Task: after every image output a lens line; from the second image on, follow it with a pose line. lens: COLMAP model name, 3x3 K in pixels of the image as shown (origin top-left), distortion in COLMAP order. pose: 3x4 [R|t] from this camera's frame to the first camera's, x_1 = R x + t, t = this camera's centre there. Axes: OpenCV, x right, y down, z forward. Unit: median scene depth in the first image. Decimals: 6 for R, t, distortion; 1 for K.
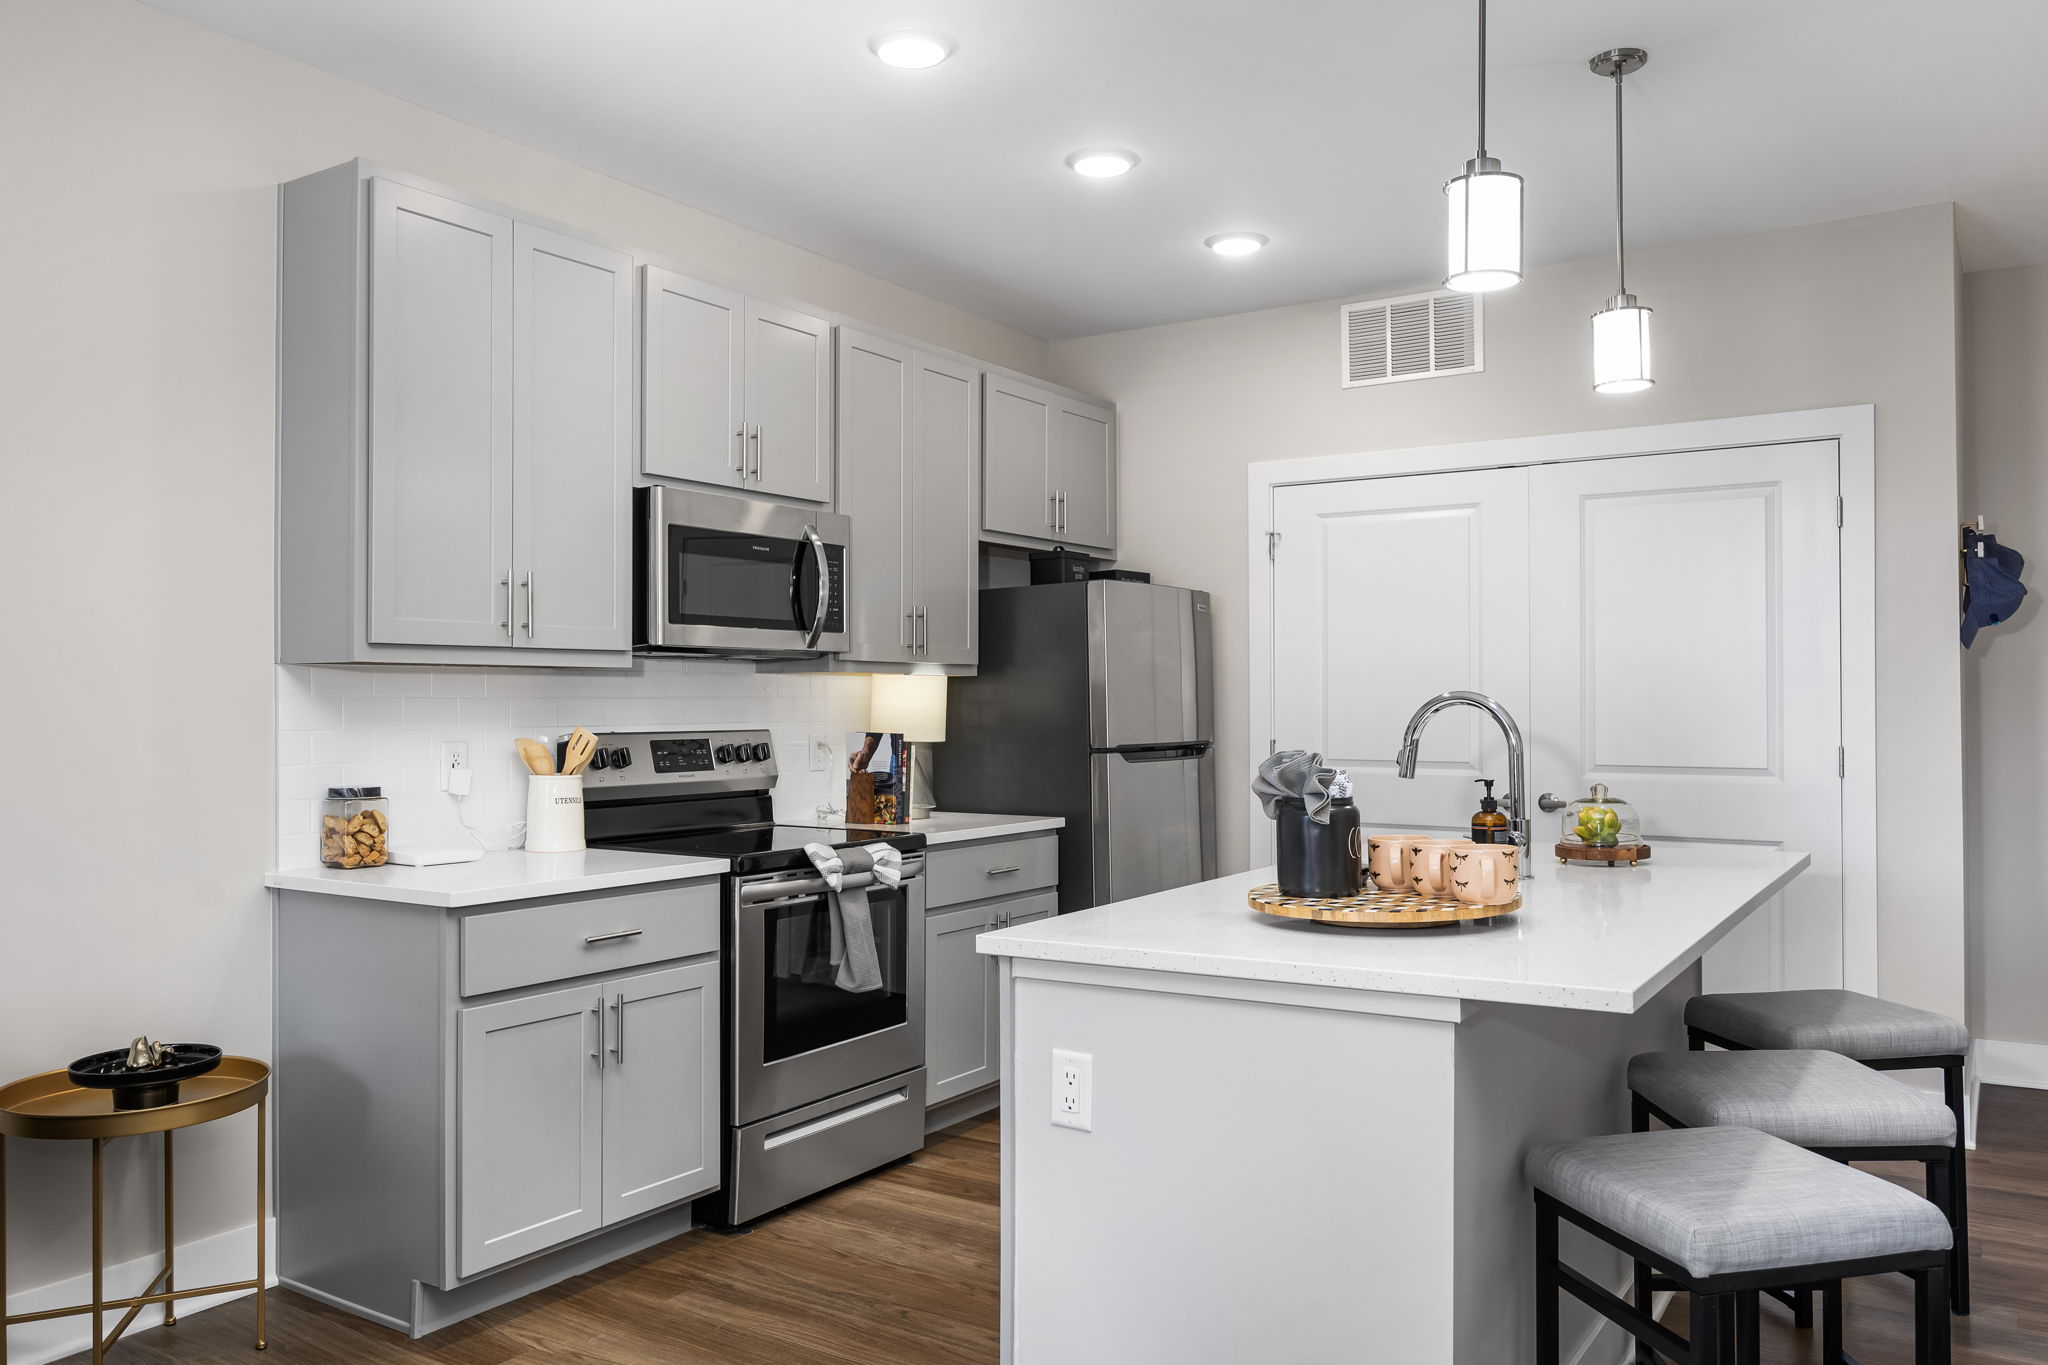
lens RADIAL K [[1513.8, 0, 1021.9], [0, 1513.8, 682.9], [0, 0, 1]] dist [-0.004498, 0.002410]
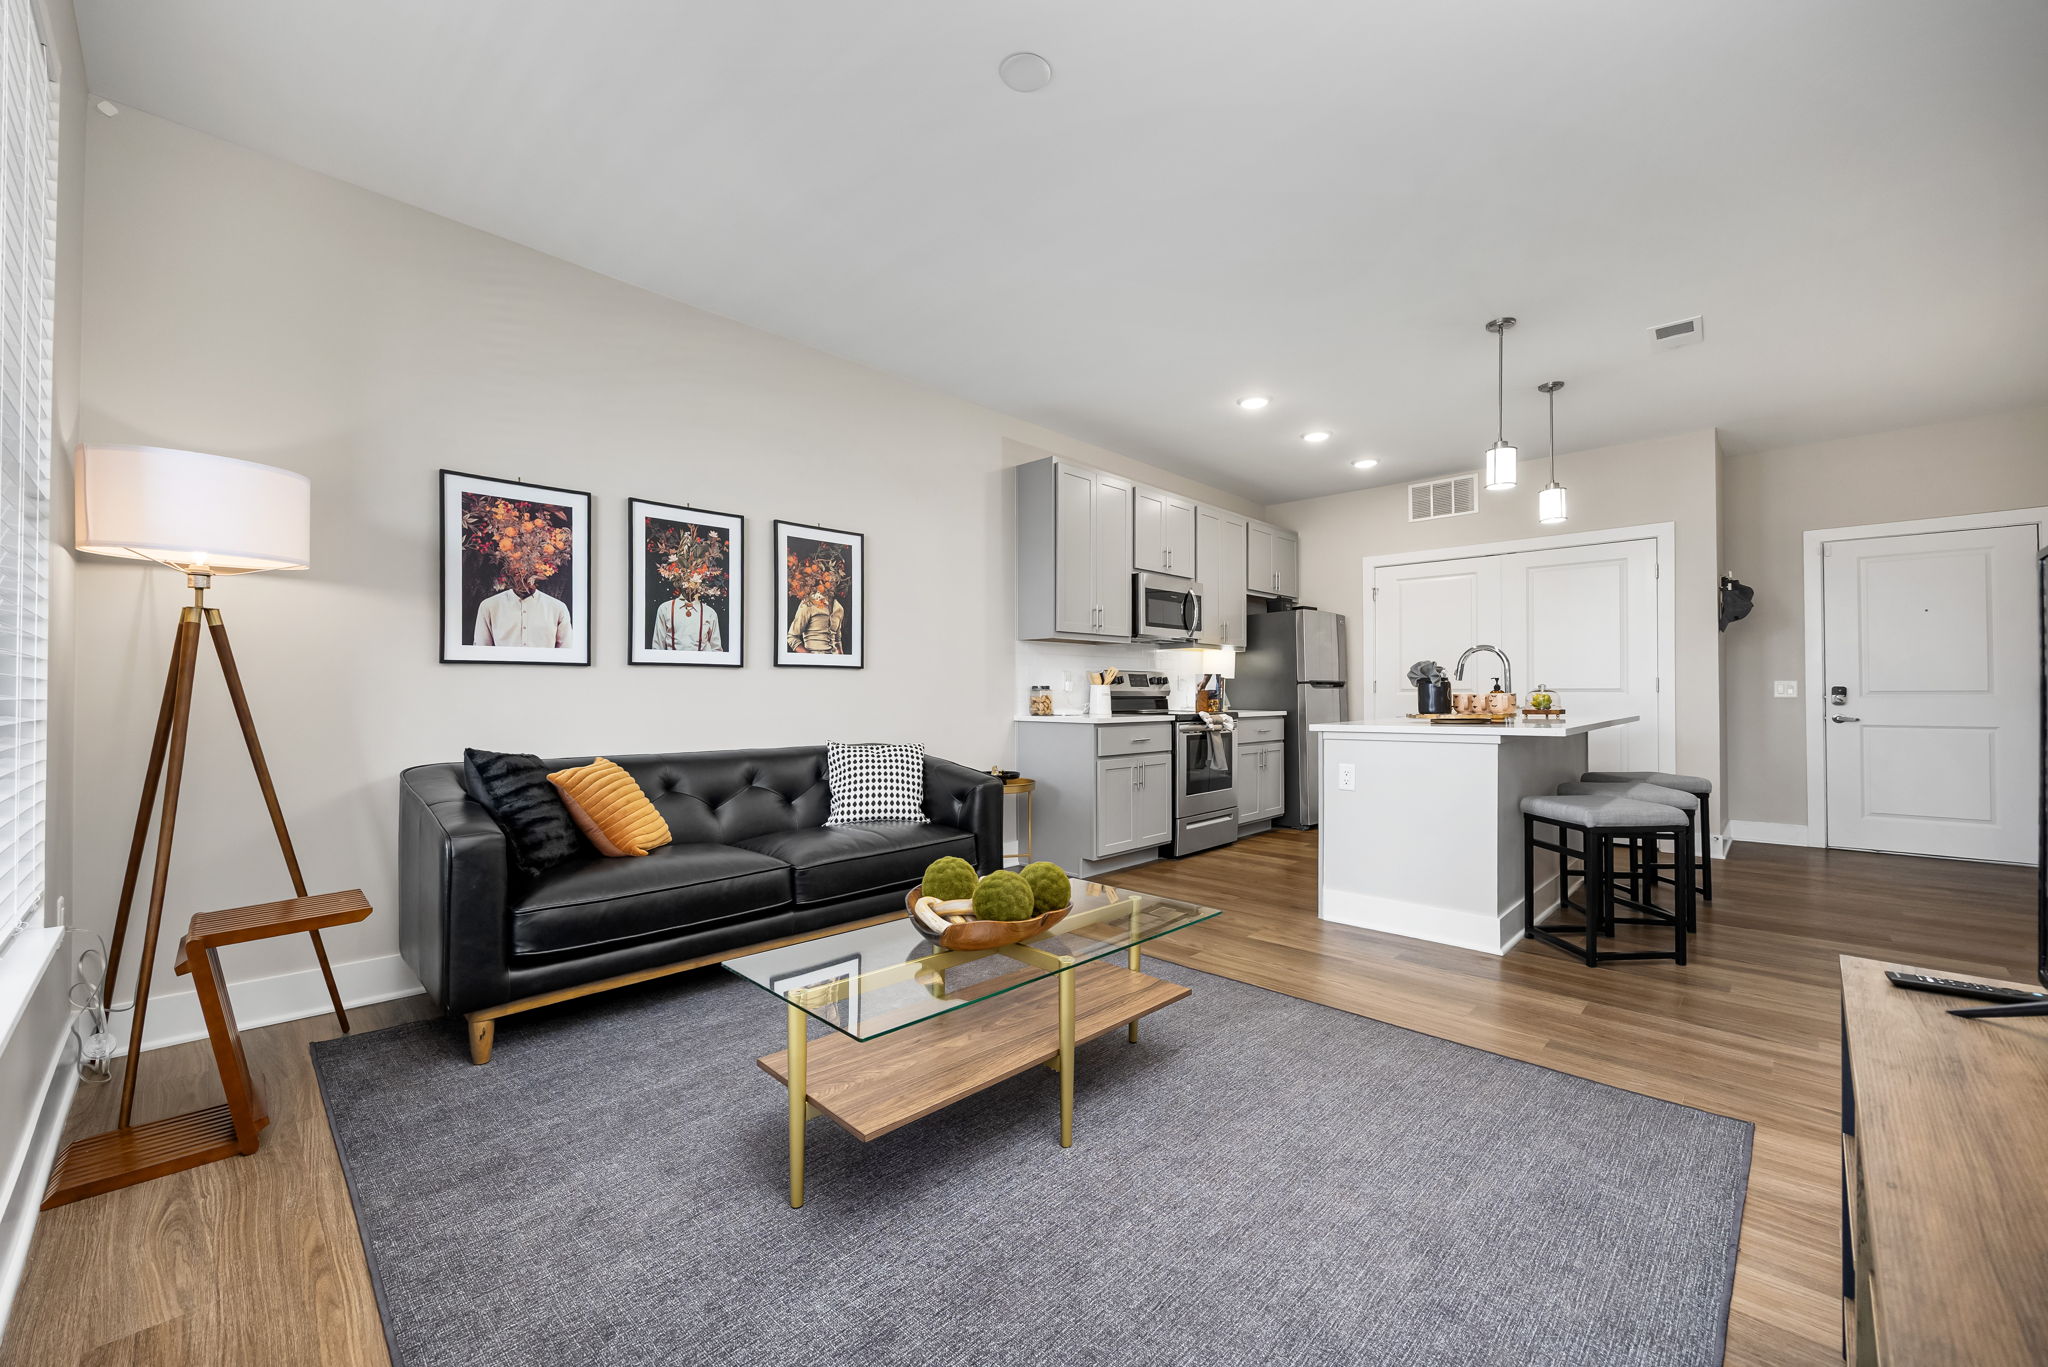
lens RADIAL K [[808.1, 0, 1031.3], [0, 808.1, 688.8], [0, 0, 1]] dist [-0.000314, 0.000023]
pose [[0.984538, -0.002302, -0.175157, -0.176487], [0.003755, 0.999961, 0.007964, 0.053790], [0.175132, -0.008498, 0.984508, -0.375199]]
